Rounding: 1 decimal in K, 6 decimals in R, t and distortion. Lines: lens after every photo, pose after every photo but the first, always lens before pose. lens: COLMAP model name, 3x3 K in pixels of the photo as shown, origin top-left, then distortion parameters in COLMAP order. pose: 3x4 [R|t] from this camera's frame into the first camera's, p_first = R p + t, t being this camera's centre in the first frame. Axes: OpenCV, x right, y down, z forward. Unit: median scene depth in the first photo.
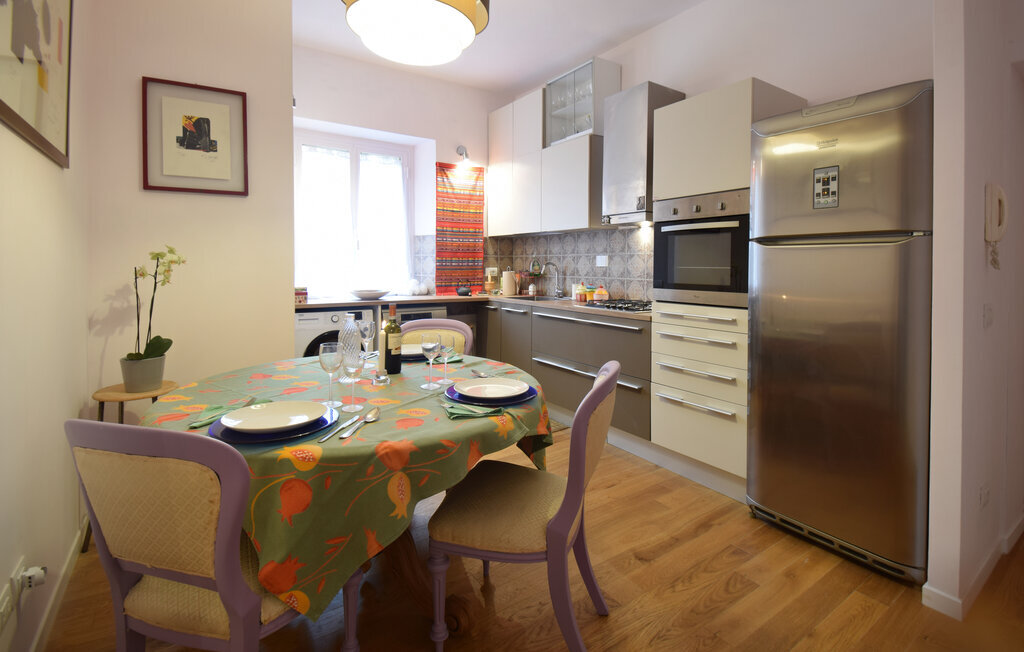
lens RADIAL K [[468.1, 0, 481.3], [0, 468.1, 290.6], [0, 0, 1]] dist [0.003947, -0.002968]
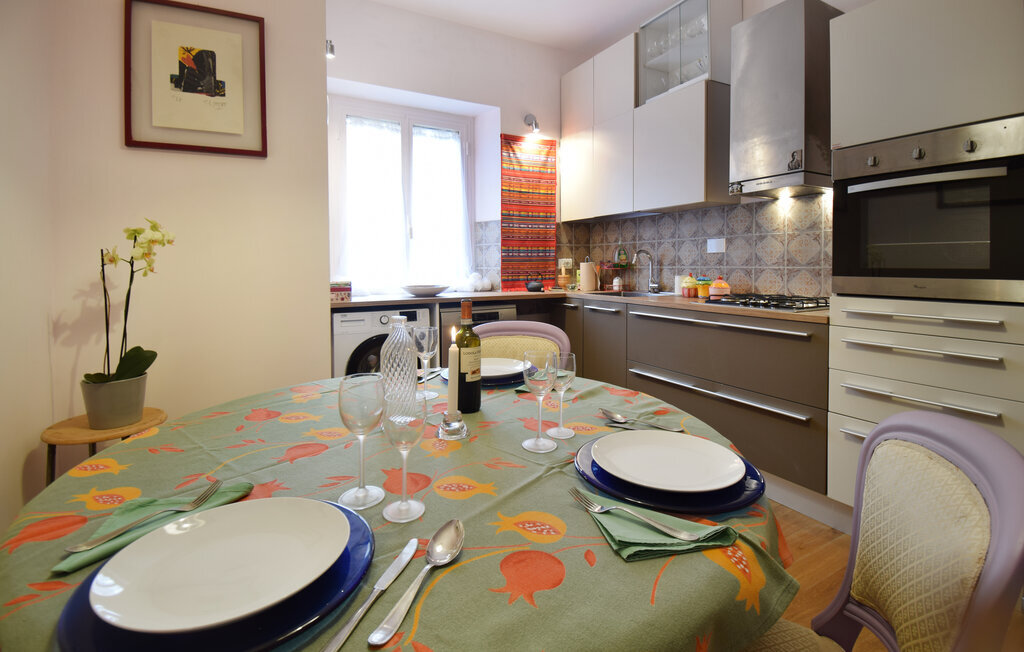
lens RADIAL K [[447.0, 0, 483.7], [0, 447.0, 292.4], [0, 0, 1]] dist [-0.029156, -0.000424]
pose [[0.995319, -0.006780, -0.096408, -0.062753], [0.007315, 0.999960, 0.005194, 0.008965], [0.096368, -0.005875, 0.995328, 0.235849]]
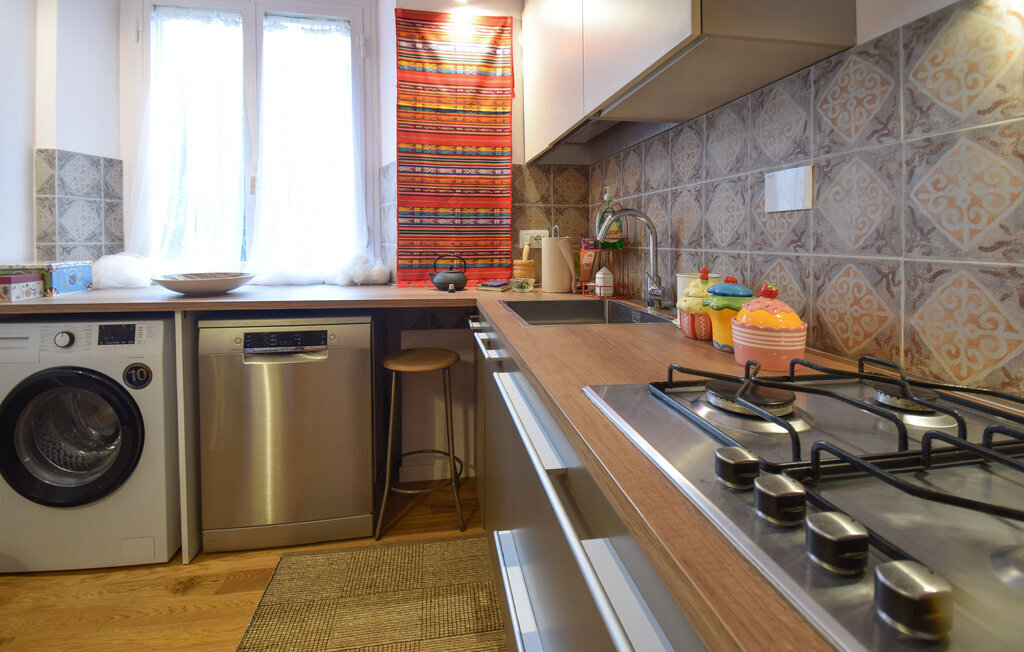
lens RADIAL K [[468.1, 0, 496.5], [0, 468.1, 237.9], [0, 0, 1]] dist [0.003947, -0.002968]
pose [[0.919117, -0.001160, -0.393982, 0.224483], [-0.022554, 0.998201, -0.055553, -0.019018], [0.393338, 0.059946, 0.917438, 0.737541]]
